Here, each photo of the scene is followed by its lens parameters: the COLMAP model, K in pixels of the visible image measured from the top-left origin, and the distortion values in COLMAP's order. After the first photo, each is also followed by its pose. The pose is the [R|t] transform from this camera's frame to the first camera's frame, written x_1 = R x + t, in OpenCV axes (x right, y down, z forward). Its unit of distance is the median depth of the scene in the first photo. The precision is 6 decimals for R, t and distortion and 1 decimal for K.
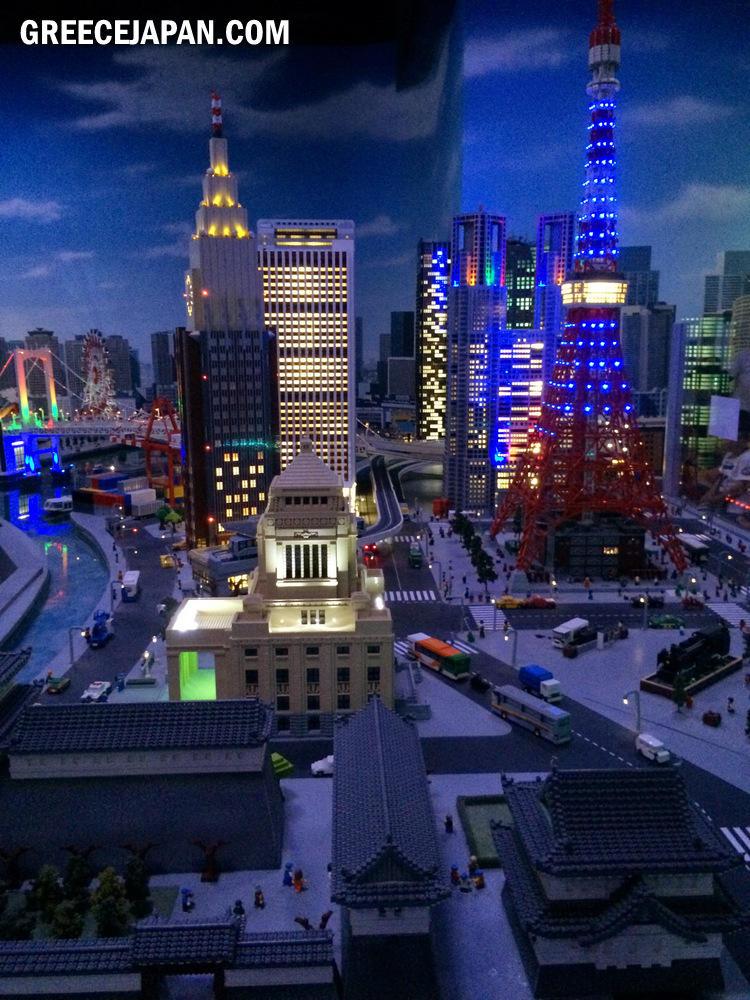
lens RADIAL K [[846.0, 0, 377.3], [0, 846.0, 494.3], [0, 0, 1]] dist [0.091933, -0.124883]
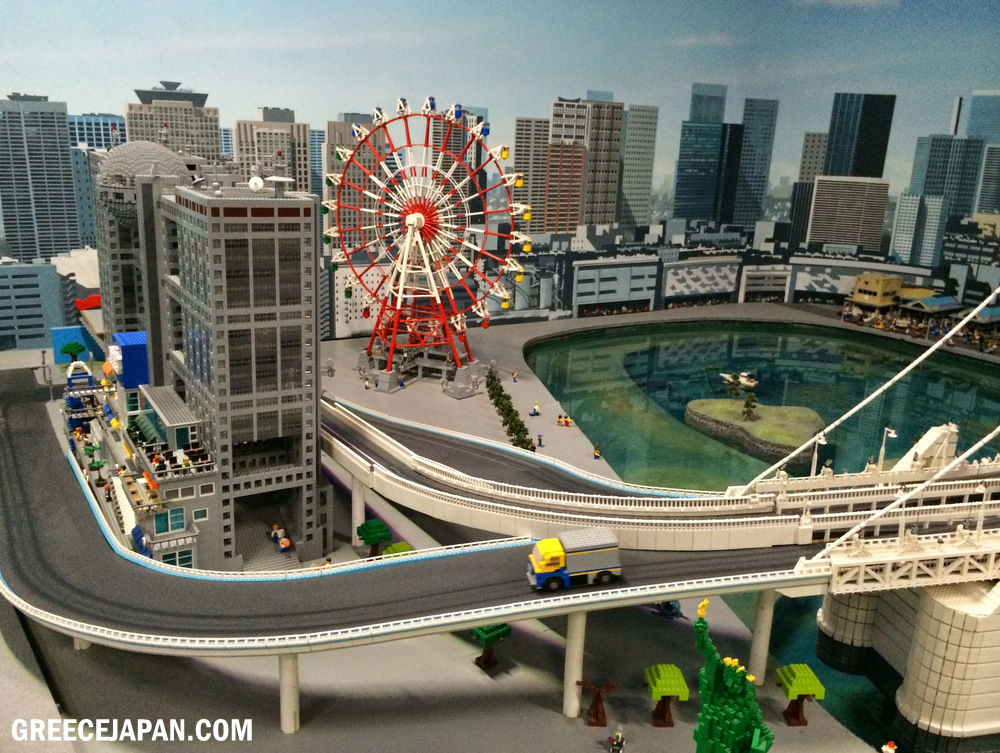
lens RADIAL K [[846.0, 0, 494.4], [0, 846.0, 377.2], [0, 0, 1]] dist [0.091933, -0.124883]
pose [[0.875125, -0.093766, 0.474725, -1.576356], [0.045537, 0.992651, 0.112120, -0.355639], [-0.481749, -0.076502, 0.872964, 2.068363]]
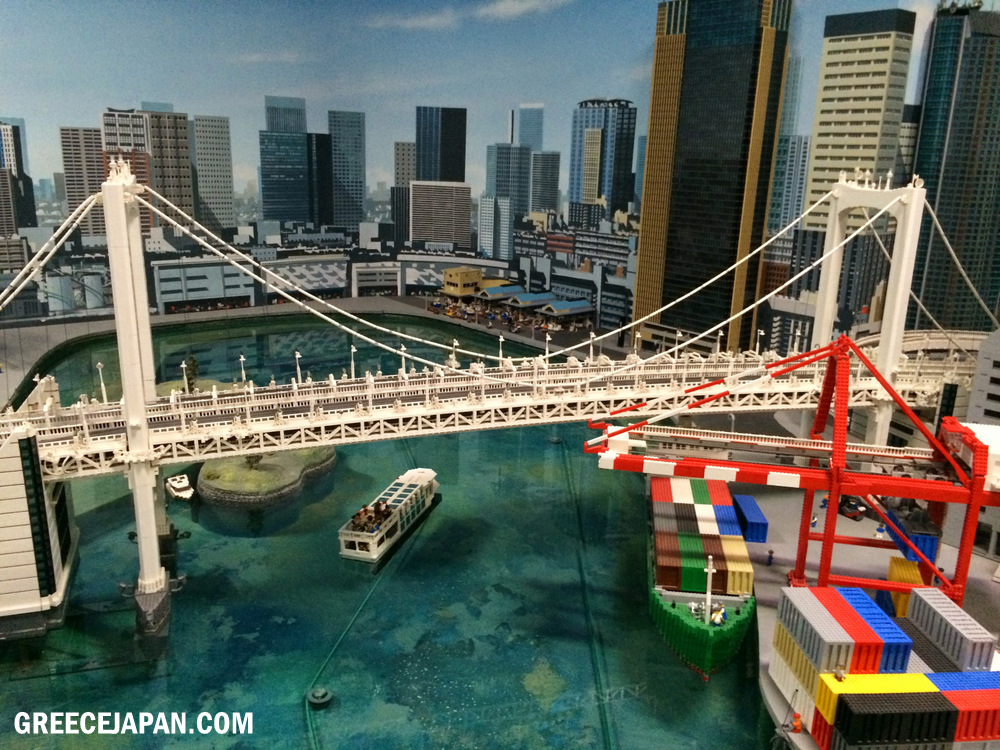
lens RADIAL K [[846.0, 0, 494.4], [0, 846.0, 375.7], [0, 0, 1]] dist [0.091933, -0.124883]
pose [[0.797929, -0.127541, 0.589103, -1.121681], [0.077897, 0.990981, 0.109038, -0.287962], [-0.597696, -0.041116, 0.800668, 1.583763]]
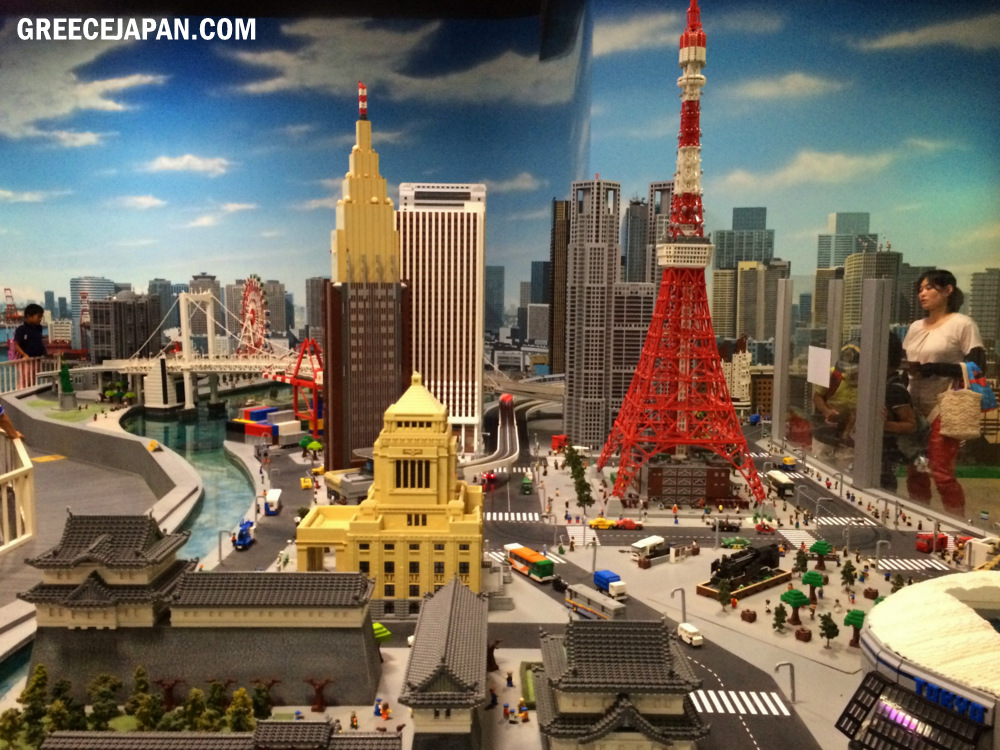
lens RADIAL K [[846.0, 0, 494.4], [0, 846.0, 375.7], [0, 0, 1]] dist [0.091933, -0.124883]
pose [[0.999028, 0.018523, -0.039996, 0.050302], [-0.021402, 0.997118, -0.072788, 0.014971], [0.038533, 0.073574, 0.996545, -0.141041]]
